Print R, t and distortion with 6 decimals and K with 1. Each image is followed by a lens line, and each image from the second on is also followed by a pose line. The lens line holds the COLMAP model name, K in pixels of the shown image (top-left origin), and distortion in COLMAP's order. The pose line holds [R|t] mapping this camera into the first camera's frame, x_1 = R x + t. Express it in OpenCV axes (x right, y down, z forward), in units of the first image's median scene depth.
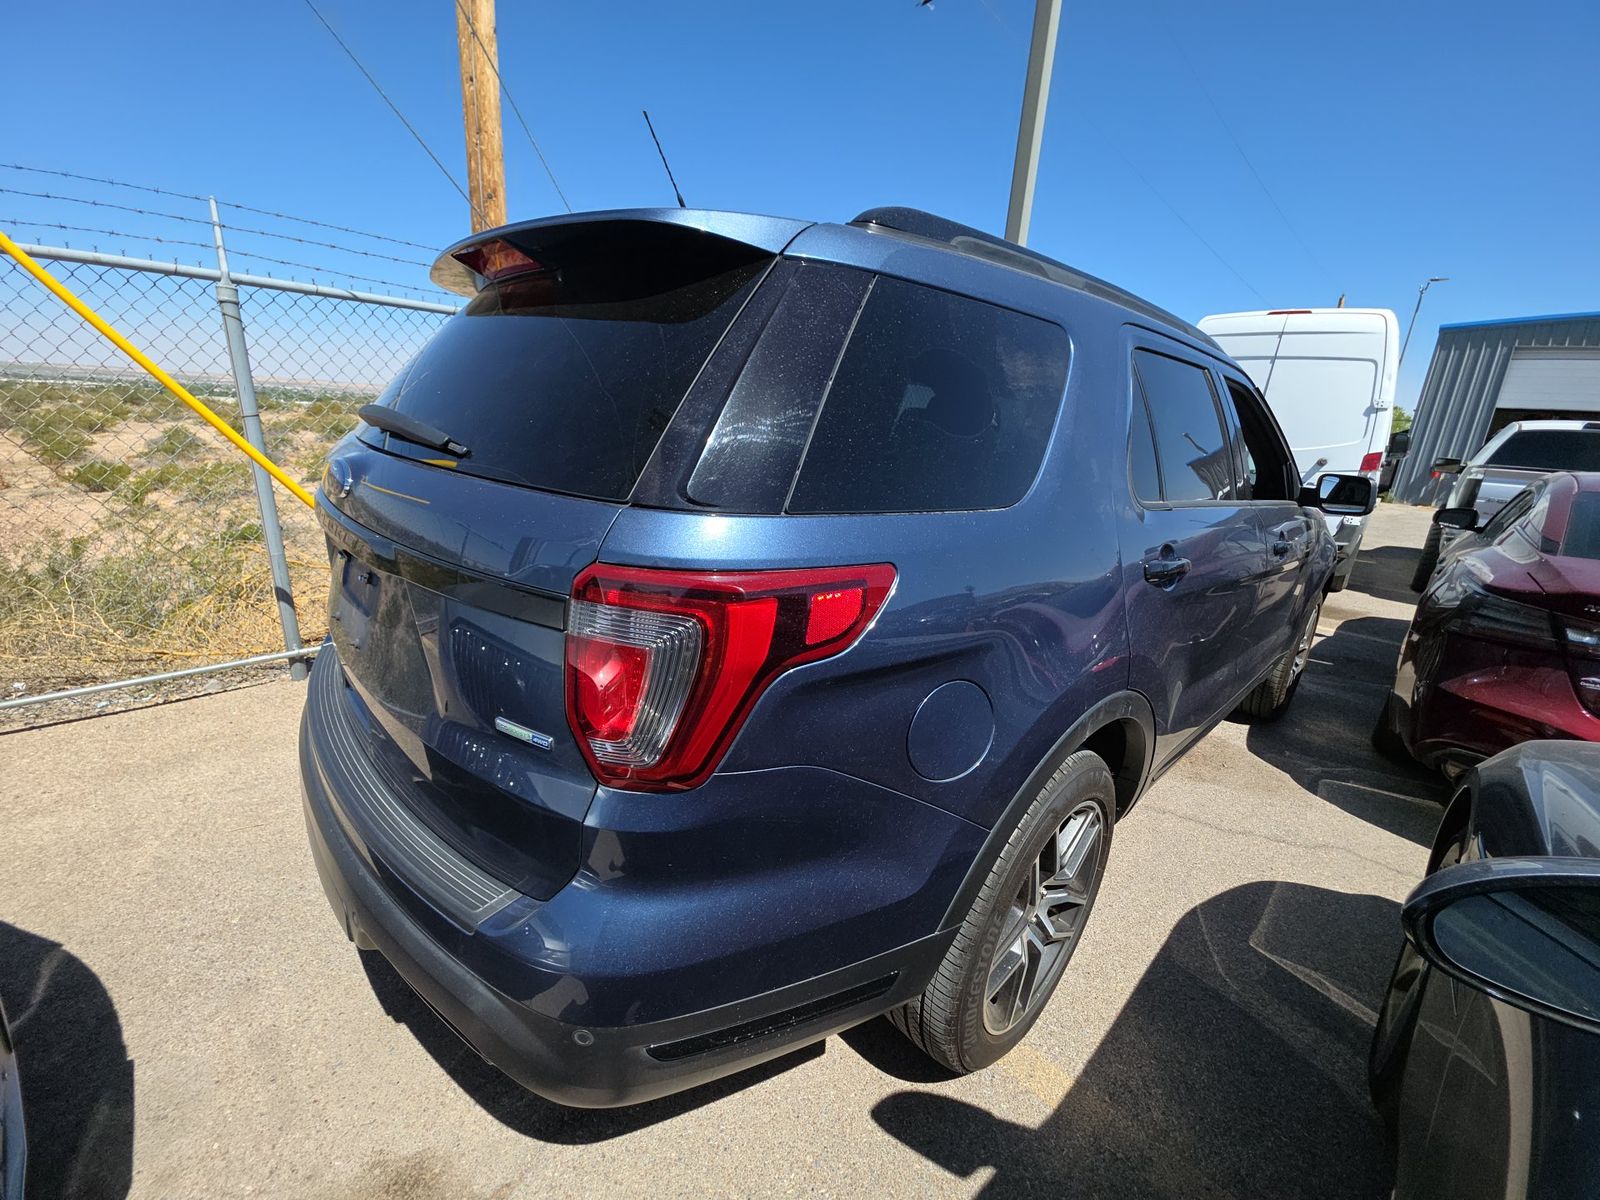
lens RADIAL K [[631.7, 0, 796.4], [0, 631.7, 598.0], [0, 0, 1]] dist [0.019478, -0.011501]
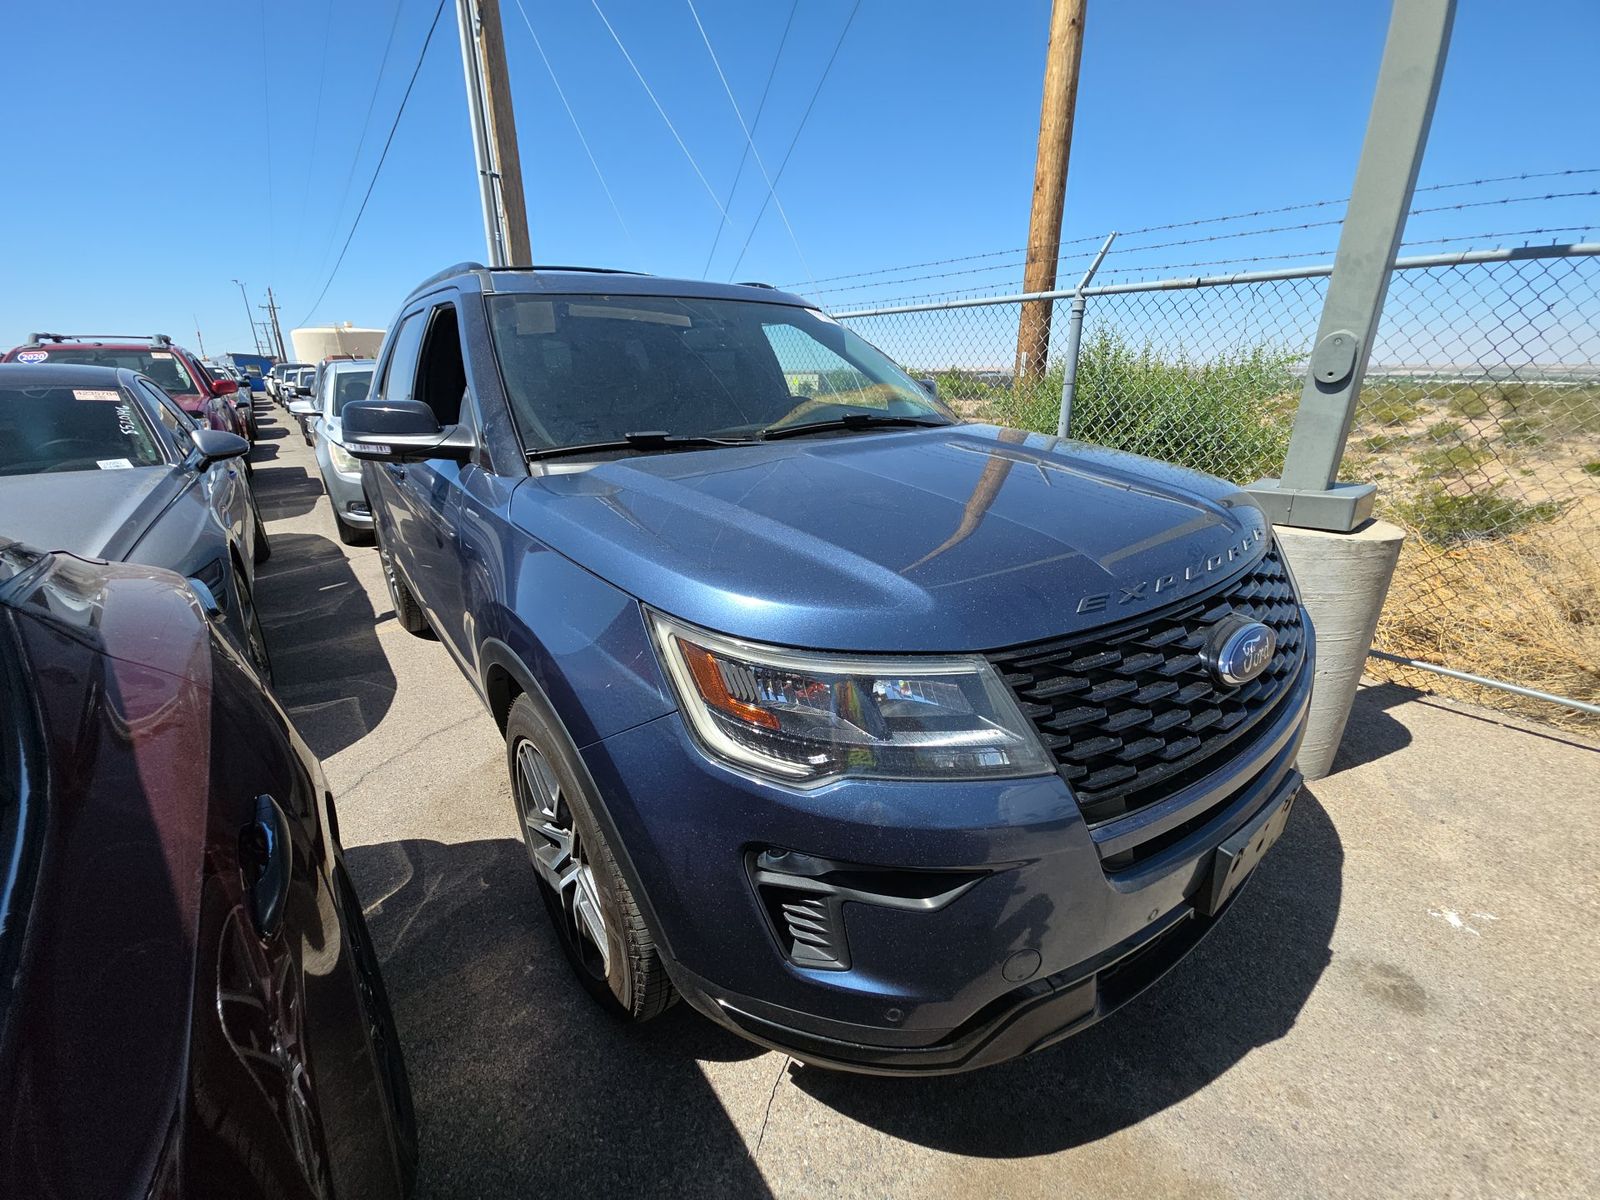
lens RADIAL K [[631.7, 0, 796.4], [0, 631.7, 598.0], [0, 0, 1]] dist [0.019478, -0.011501]
pose [[-0.093761, 0.277365, -0.956179, 1.396060], [-0.265091, 0.918784, 0.292512, -0.304037], [0.959654, 0.280900, -0.012619, 1.358708]]
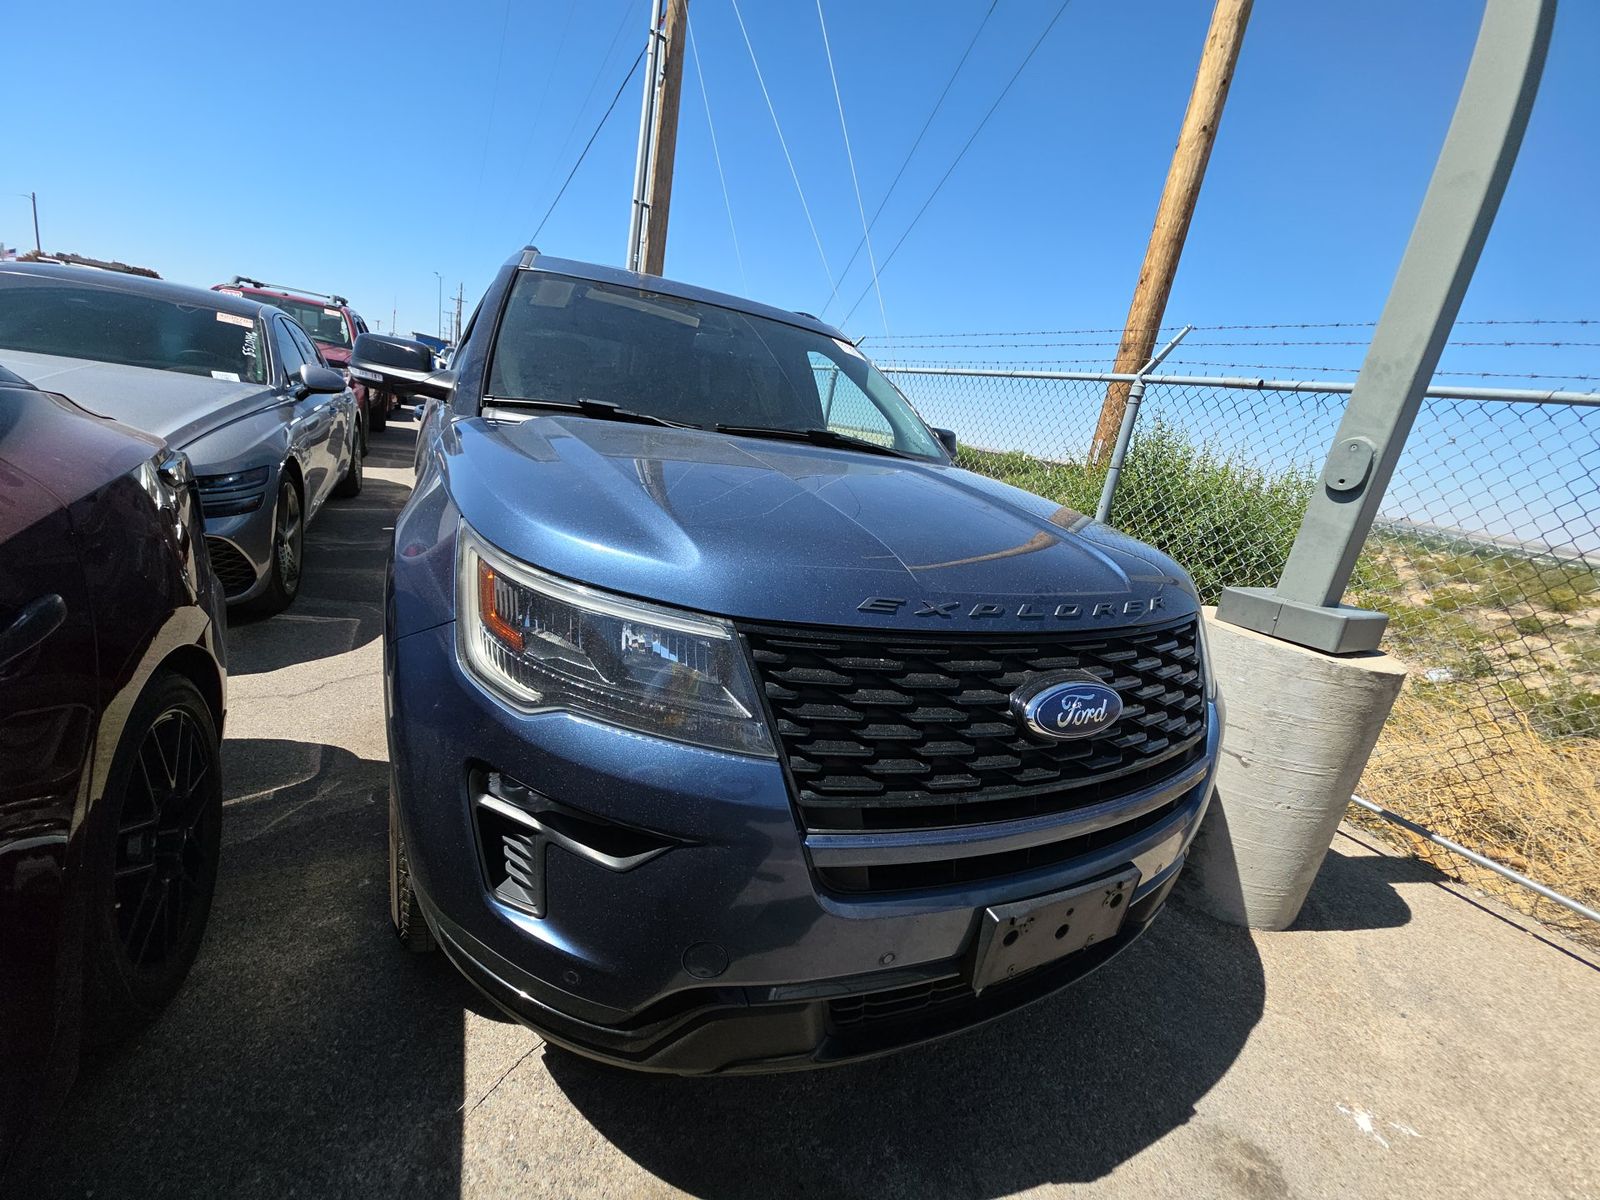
lens RADIAL K [[631.7, 0, 796.4], [0, 631.7, 598.0], [0, 0, 1]] dist [0.019478, -0.011501]
pose [[-0.258559, 0.161649, -0.952374, 1.374854], [-0.425089, 0.866270, 0.262441, -0.314463], [0.867437, 0.472701, -0.155267, 1.530335]]
